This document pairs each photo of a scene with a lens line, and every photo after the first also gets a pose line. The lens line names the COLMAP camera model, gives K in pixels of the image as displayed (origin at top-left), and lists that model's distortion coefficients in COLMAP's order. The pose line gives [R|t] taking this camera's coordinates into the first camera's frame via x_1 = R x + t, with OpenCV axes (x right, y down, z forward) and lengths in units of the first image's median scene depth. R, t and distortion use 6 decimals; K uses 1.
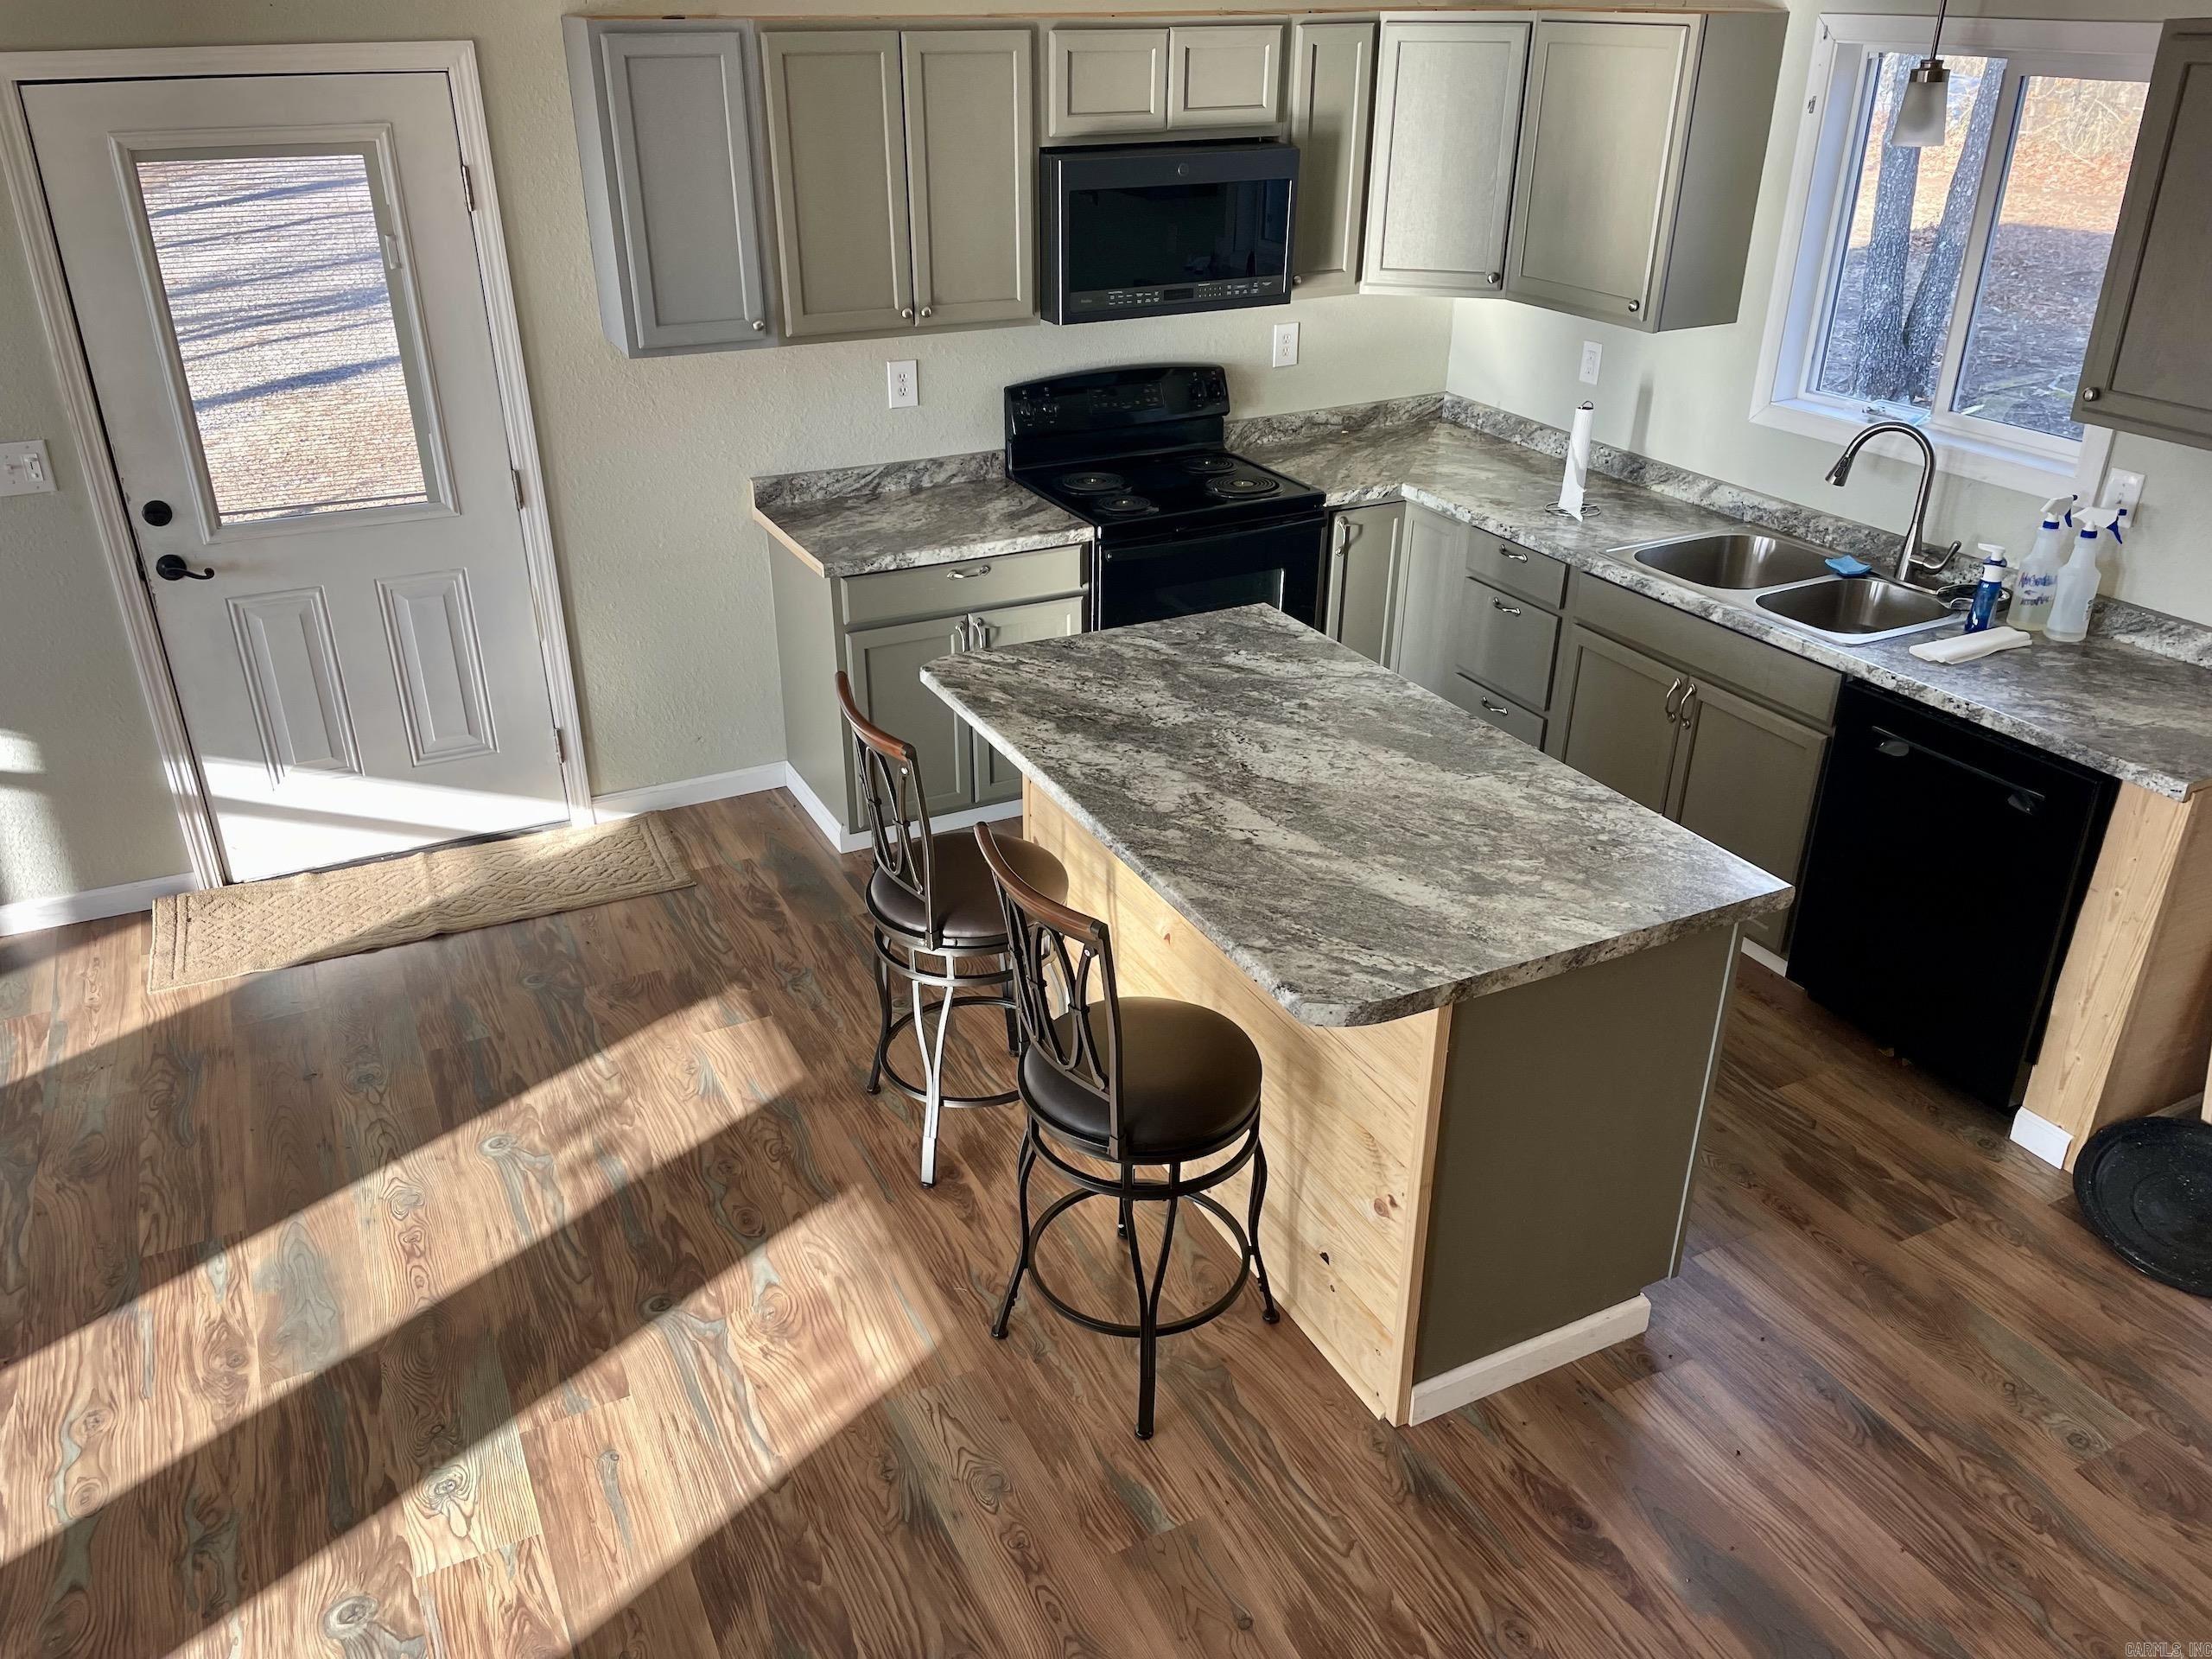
lens RADIAL K [[1663.0, 0, 1083.0], [0, 1663.0, 821.5], [0, 0, 1]] dist [0.086857, -0.106202]
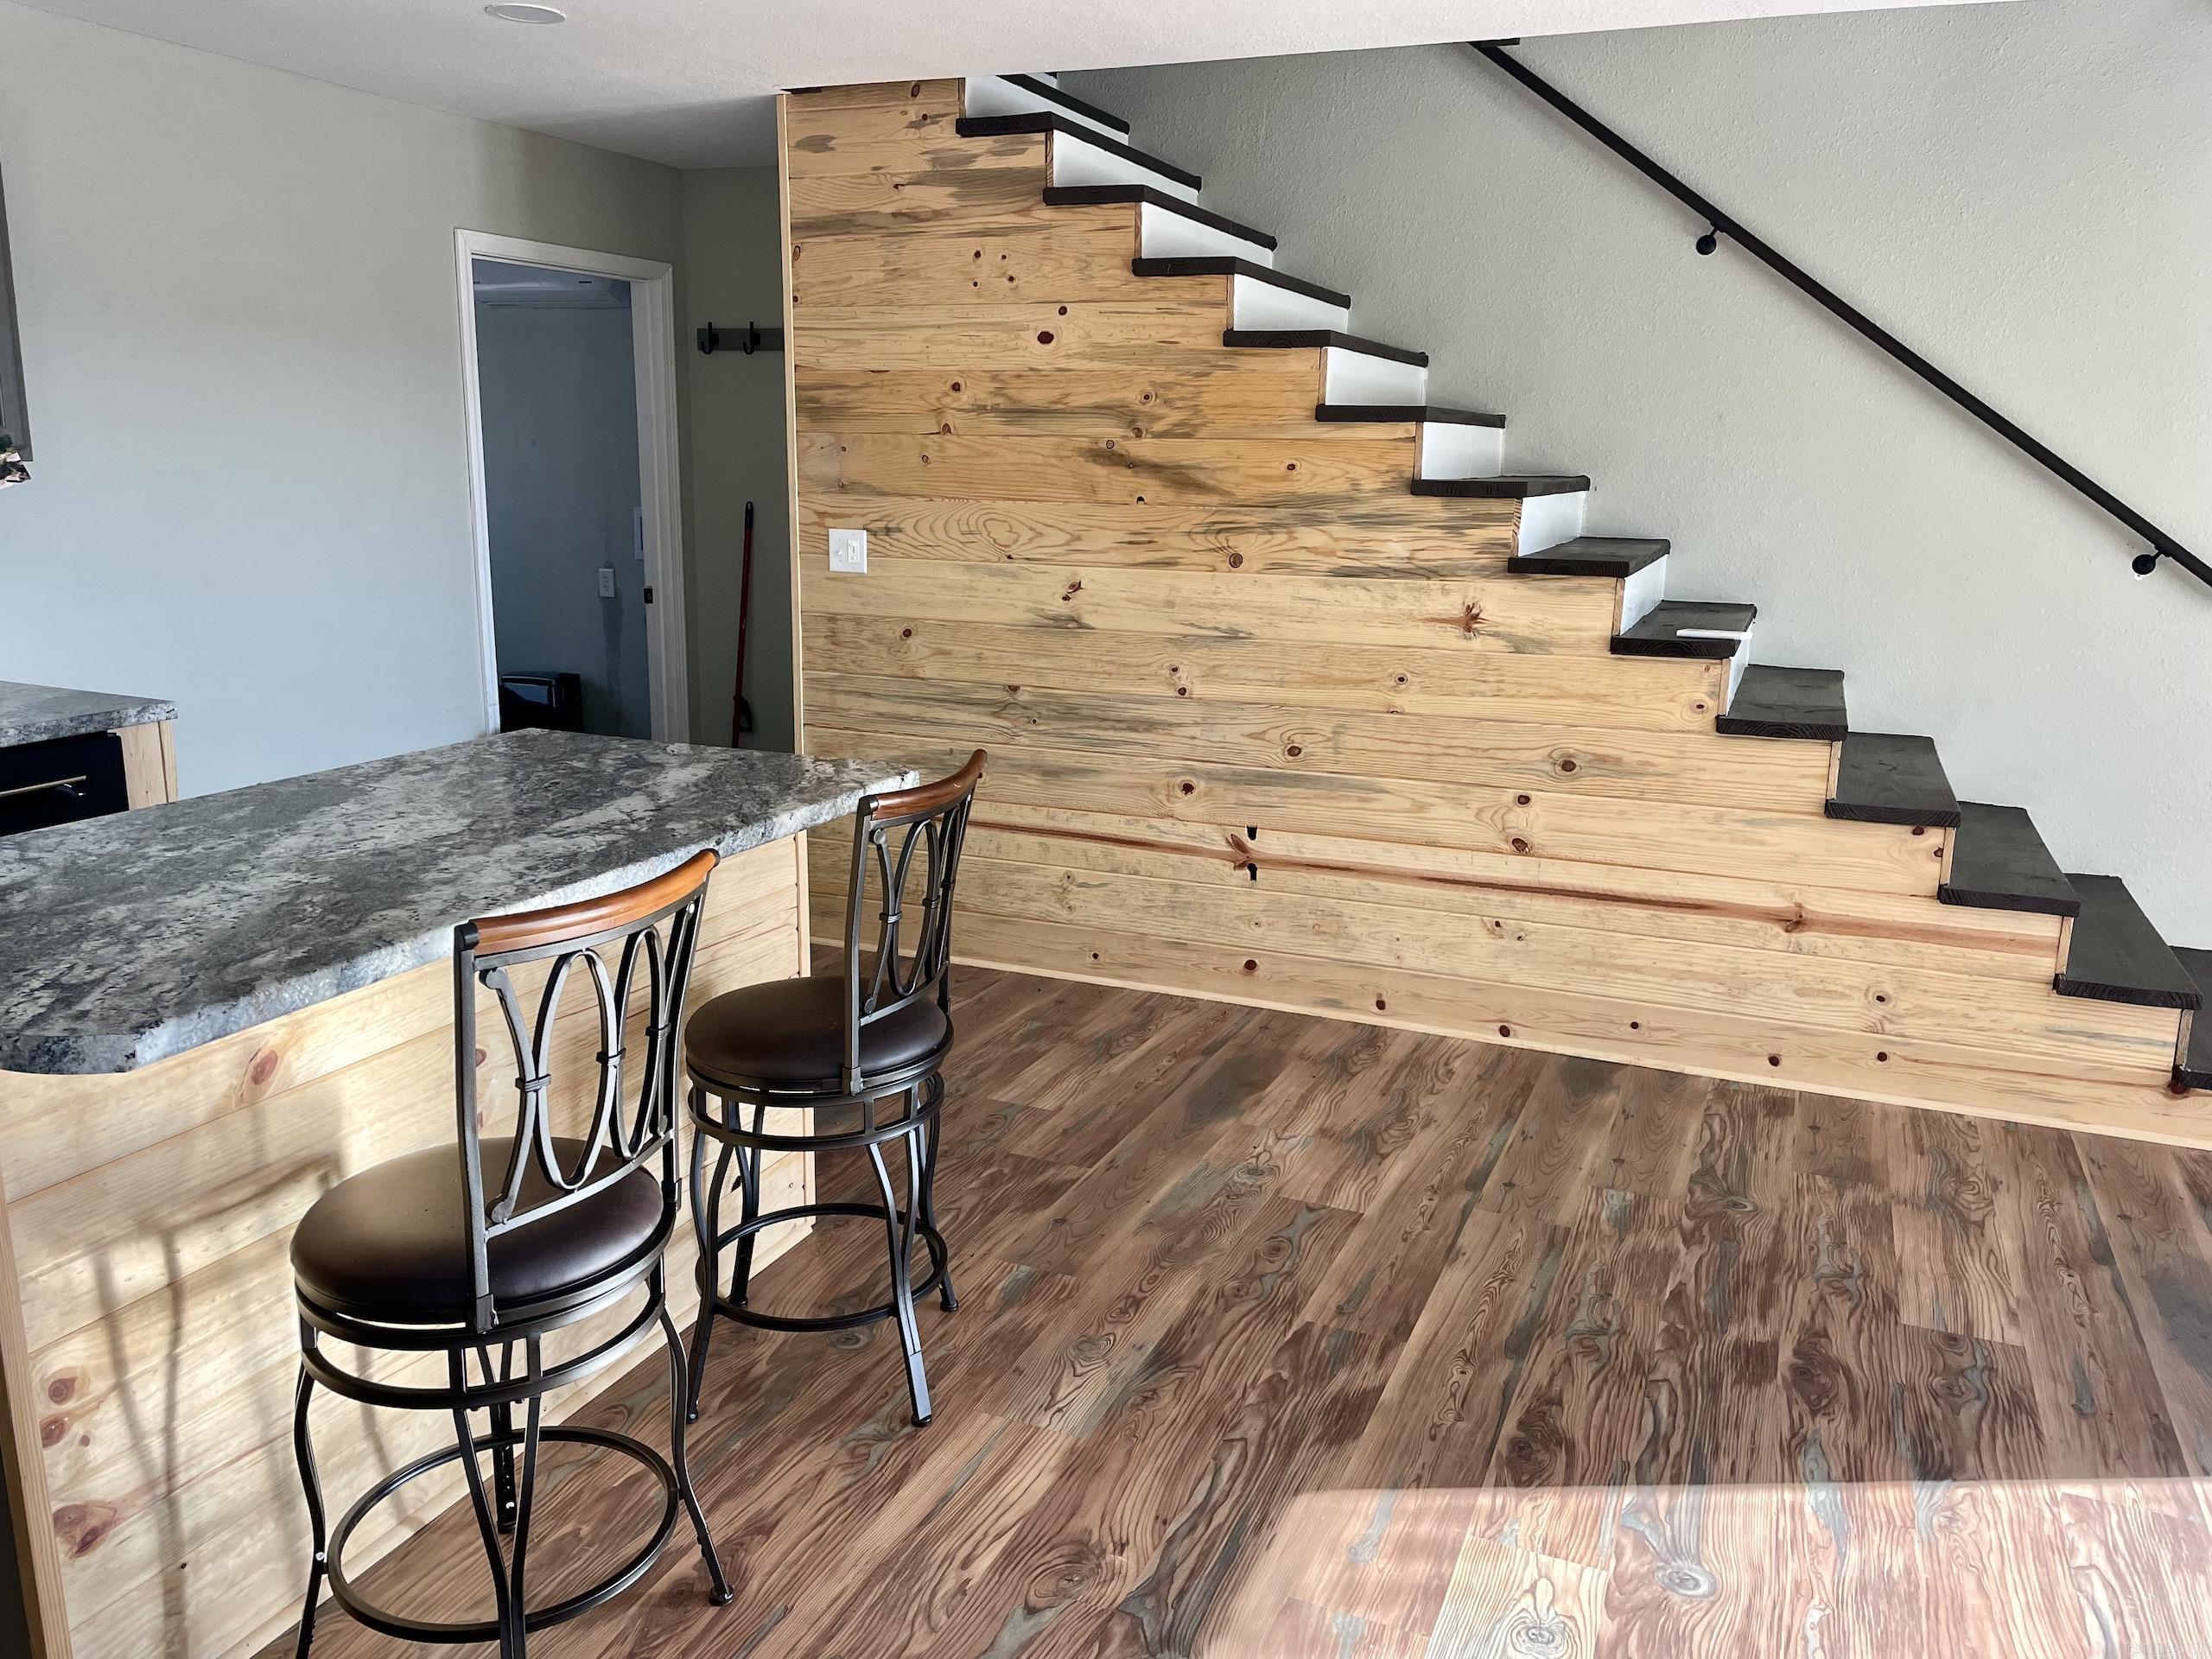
lens RADIAL K [[1663.0, 0, 1112.0], [0, 1663.0, 823.6], [0, 0, 1]] dist [0.086857, -0.106202]
pose [[-0.652776, -0.174882, 0.737089, -0.507421], [0.322662, 0.816134, 0.479390, -0.233015], [-0.685399, 0.550765, -0.476325, 0.871860]]
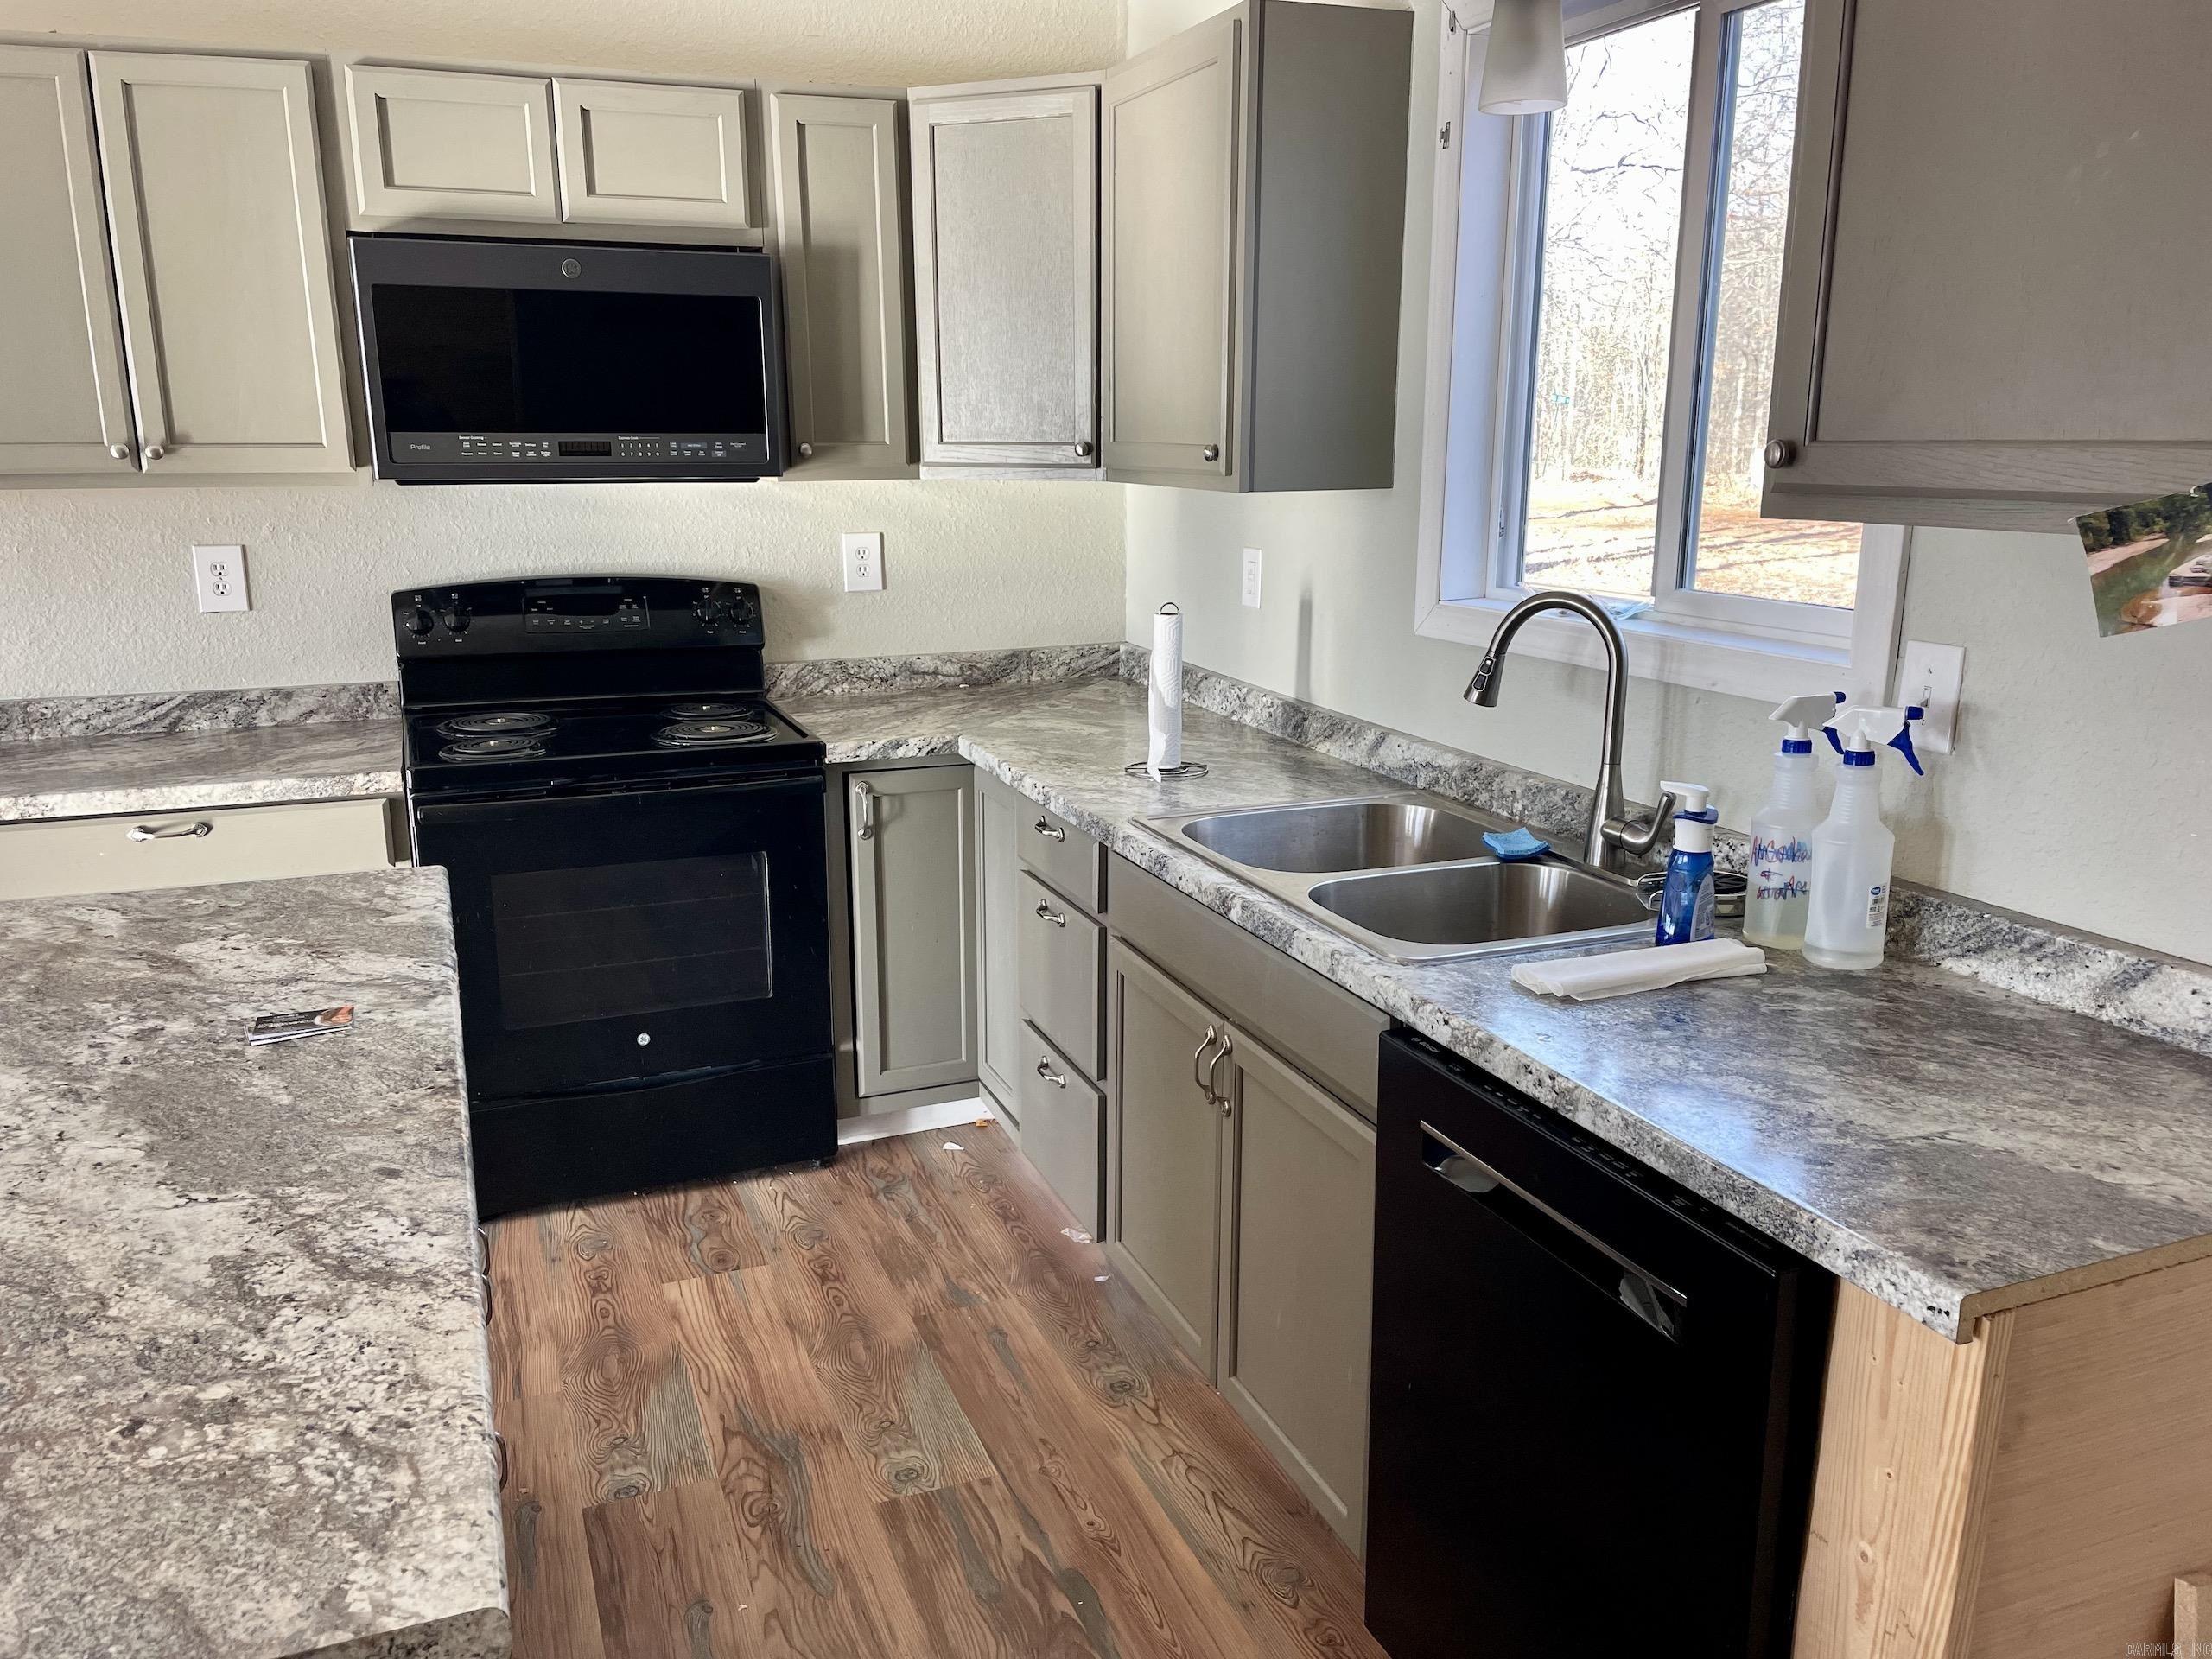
lens RADIAL K [[1663.0, 0, 1074.3], [0, 1663.0, 838.2], [0, 0, 1]] dist [0.086857, -0.106202]
pose [[0.995842, 0.020875, -0.088669, 0.362304], [-0.039577, 0.975866, -0.214754, -0.024510], [0.082046, 0.217371, 0.972635, 0.439383]]
